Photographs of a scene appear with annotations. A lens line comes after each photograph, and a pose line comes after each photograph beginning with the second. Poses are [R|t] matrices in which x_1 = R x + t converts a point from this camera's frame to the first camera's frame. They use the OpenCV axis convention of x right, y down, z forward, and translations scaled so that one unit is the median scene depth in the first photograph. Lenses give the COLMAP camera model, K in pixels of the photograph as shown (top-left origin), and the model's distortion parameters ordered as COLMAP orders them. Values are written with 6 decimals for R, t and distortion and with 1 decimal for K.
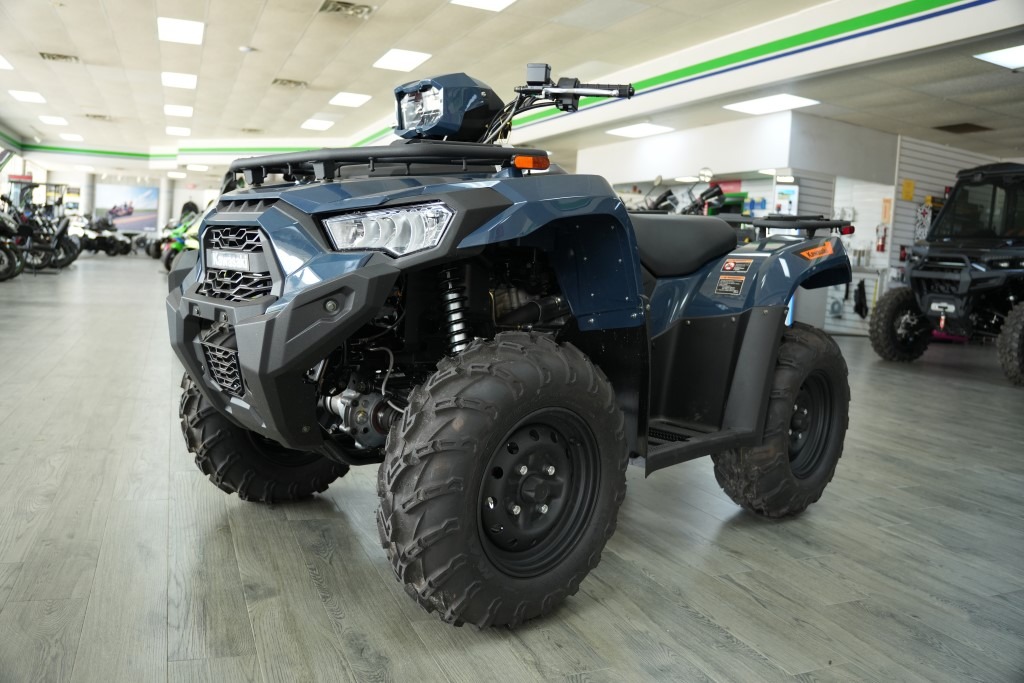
lens RADIAL K [[814.4, 0, 512.4], [0, 814.4, 349.0], [0, 0, 1]] dist [-0.188484, 0.096397]
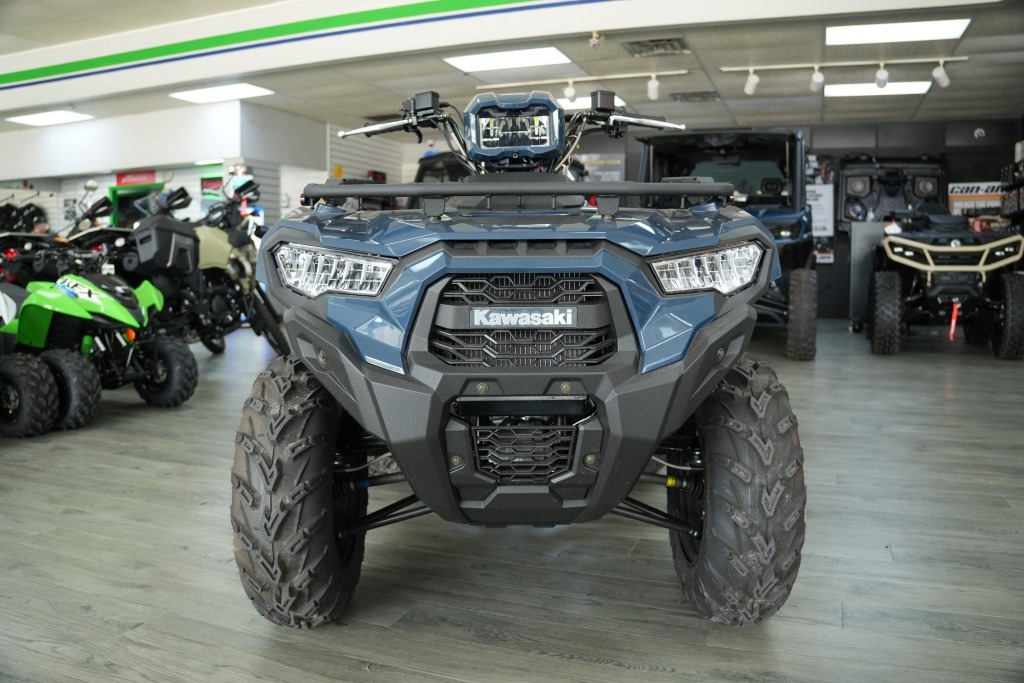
lens RADIAL K [[814.4, 0, 506.1], [0, 814.4, 343.8], [0, 0, 1]] dist [-0.188484, 0.096397]
pose [[0.692272, -0.143498, 0.707226, -0.243386], [0.132291, 0.988657, 0.071107, -0.037267], [-0.709407, 0.044334, 0.703403, 0.112249]]
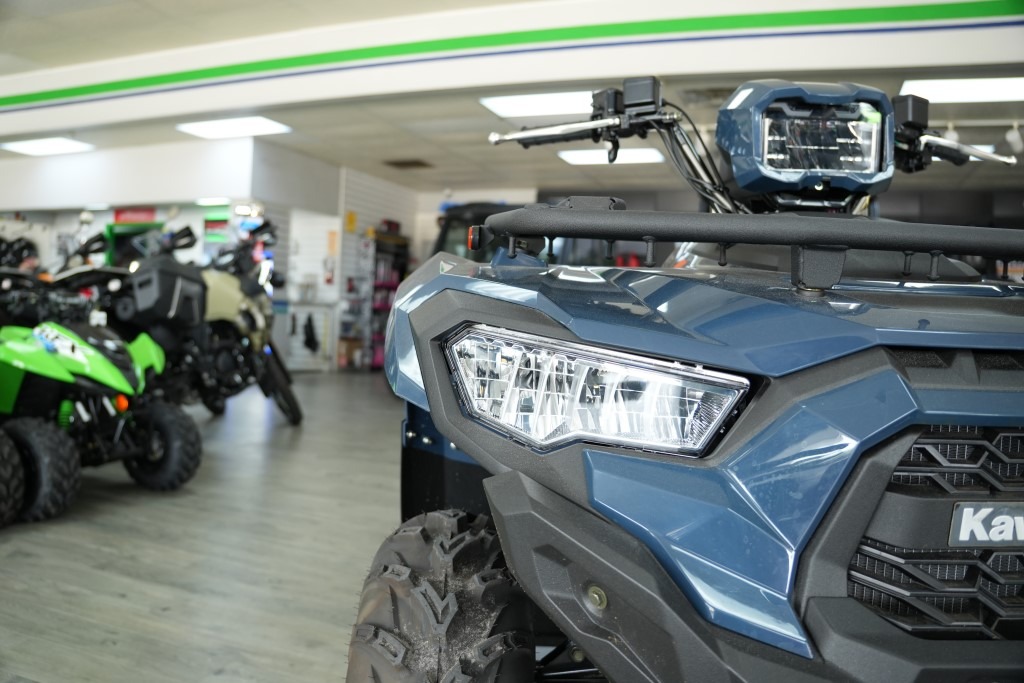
lens RADIAL K [[814.4, 0, 508.3], [0, 814.4, 343.3], [0, 0, 1]] dist [-0.188484, 0.096397]
pose [[0.685415, -0.067323, 0.725034, -0.197194], [0.093764, 0.995587, 0.003805, -0.055799], [-0.722091, 0.065374, 0.688702, 0.240516]]
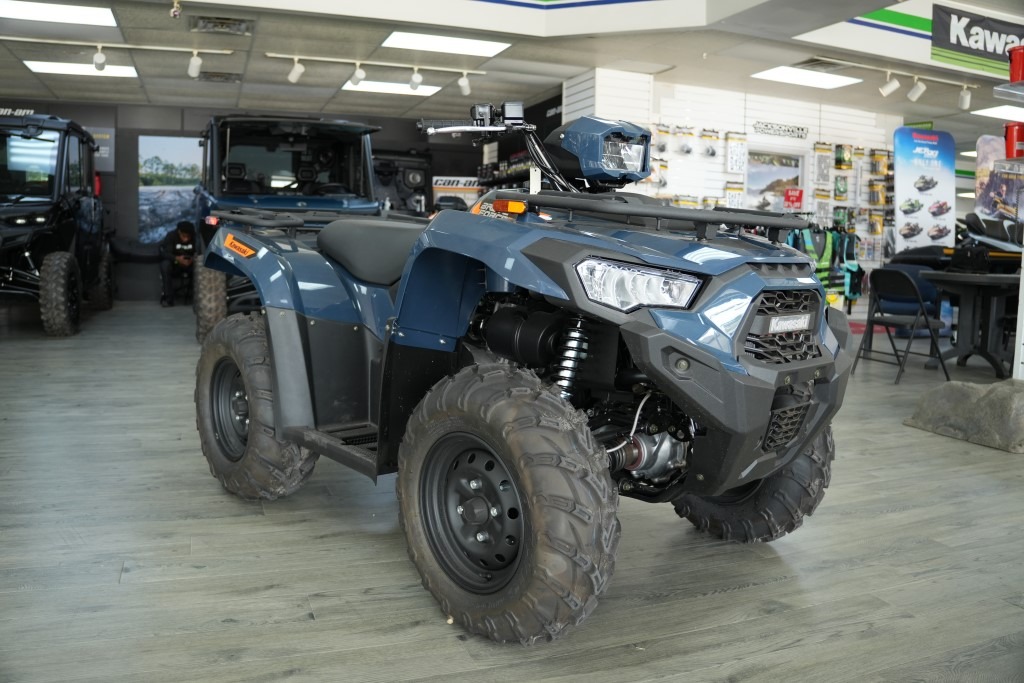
lens RADIAL K [[814.4, 0, 512.7], [0, 814.4, 341.9], [0, 0, 1]] dist [-0.188484, 0.096397]
pose [[0.036090, -0.184805, 0.982112, -0.358259], [0.093539, 0.979063, 0.180794, -0.079350], [-0.994961, 0.085341, 0.052621, 0.334517]]
